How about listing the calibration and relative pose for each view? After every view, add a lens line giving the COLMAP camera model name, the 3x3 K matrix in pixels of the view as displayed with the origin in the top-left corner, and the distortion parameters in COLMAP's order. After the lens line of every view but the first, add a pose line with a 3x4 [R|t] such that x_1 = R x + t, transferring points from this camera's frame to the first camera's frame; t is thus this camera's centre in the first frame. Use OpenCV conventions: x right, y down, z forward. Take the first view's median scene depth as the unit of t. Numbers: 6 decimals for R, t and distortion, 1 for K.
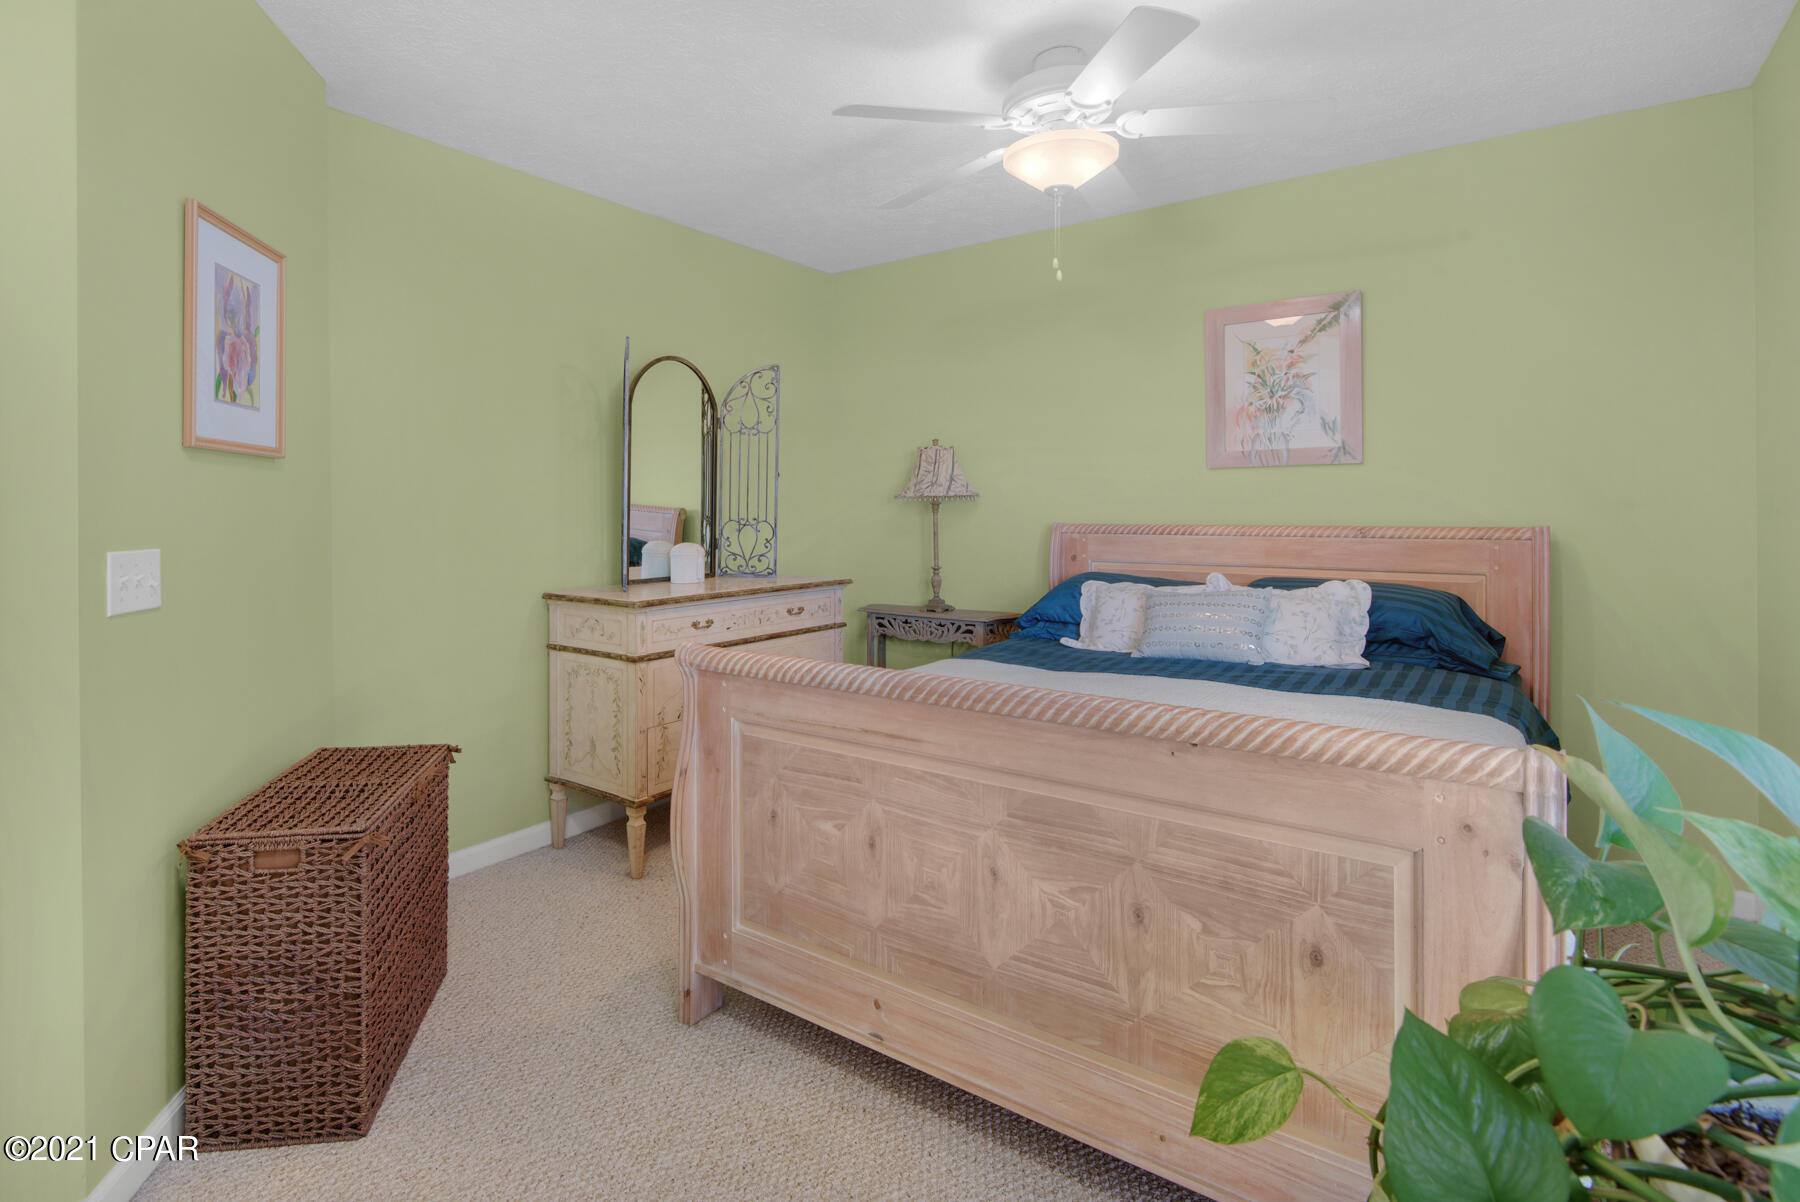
lens RADIAL K [[1011.1, 0, 898.5], [0, 1011.1, 504.2], [0, 0, 1]] dist [0.031748, -0.000574]
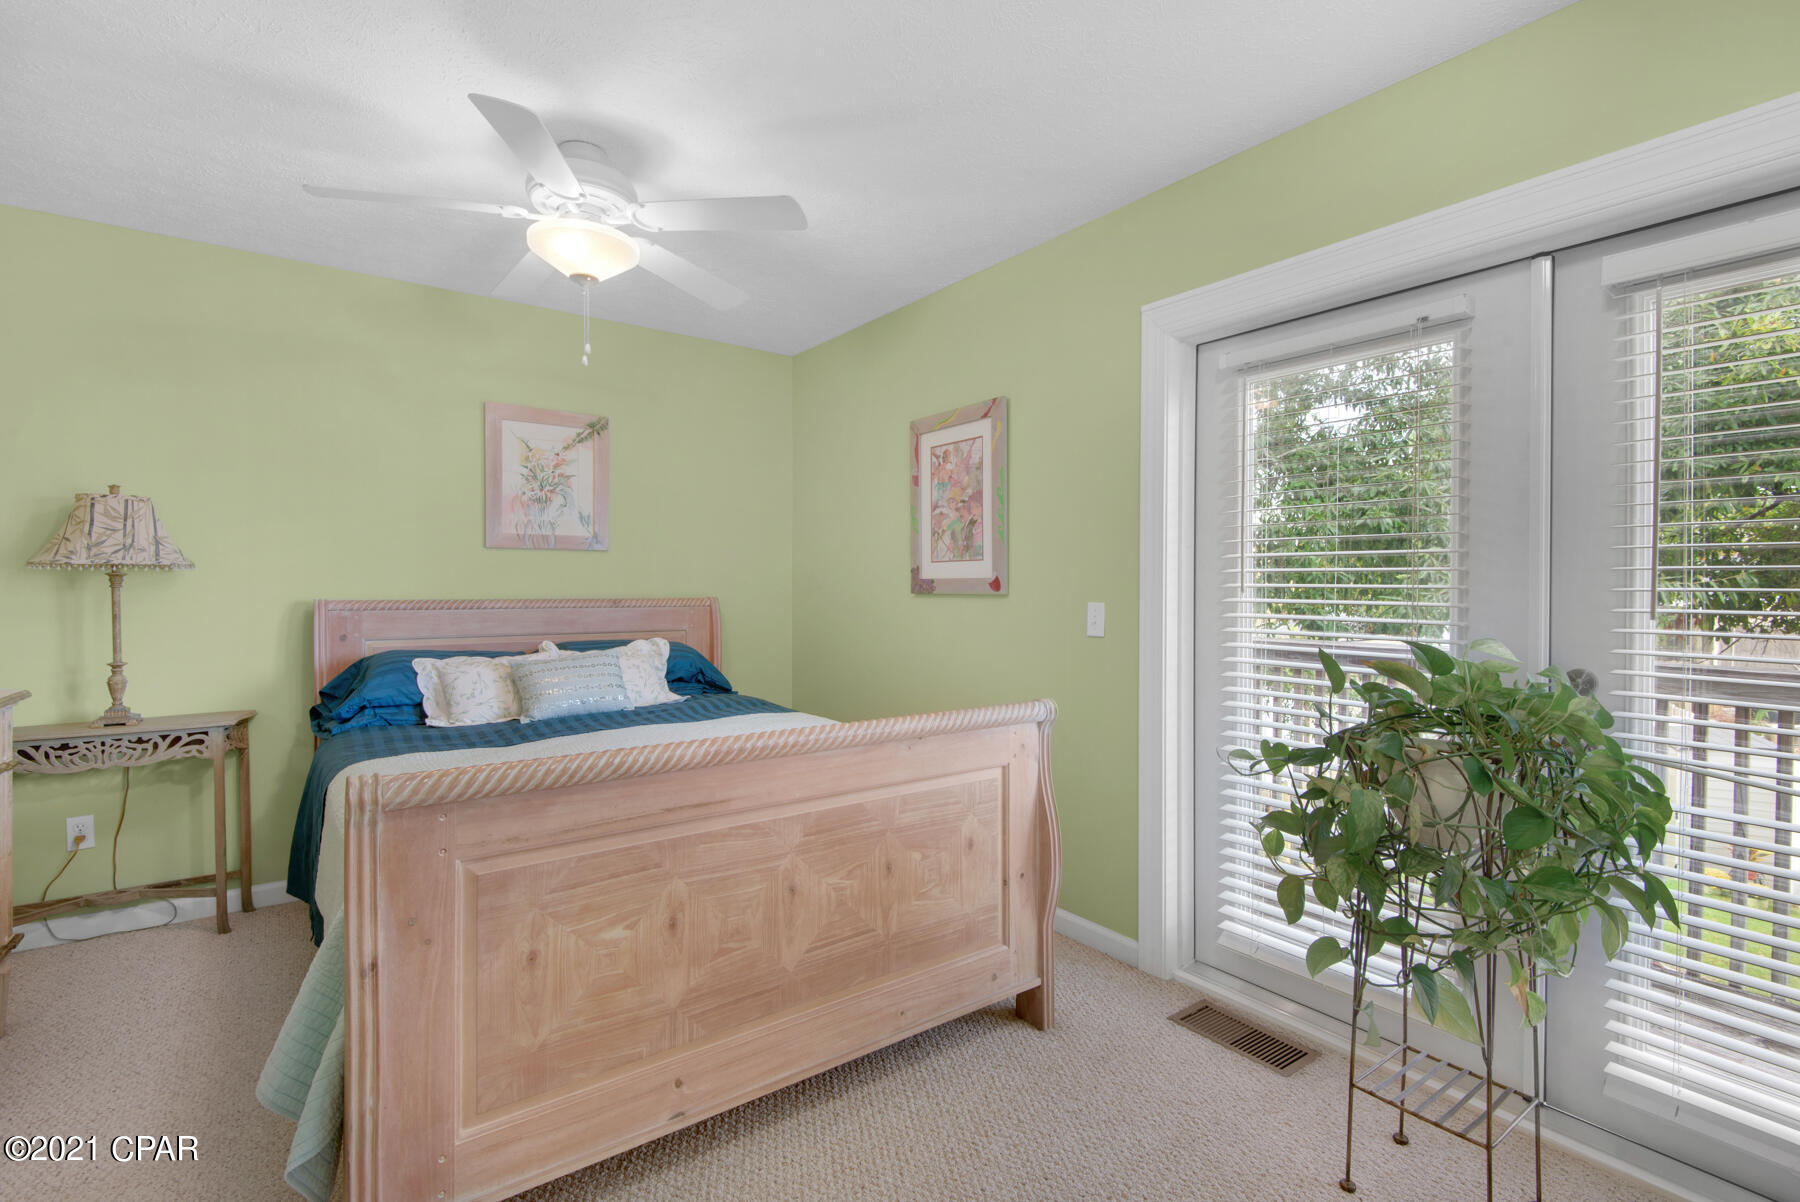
lens RADIAL K [[824.2, 0, 895.9], [0, 824.2, 584.0], [0, 0, 1]] dist [0.025882, -0.017256]
pose [[0.244595, 0.008126, 0.969591, -0.505662], [-0.006901, 0.999954, -0.006640, 0.007624], [-0.969601, -0.005068, 0.244640, 0.403206]]
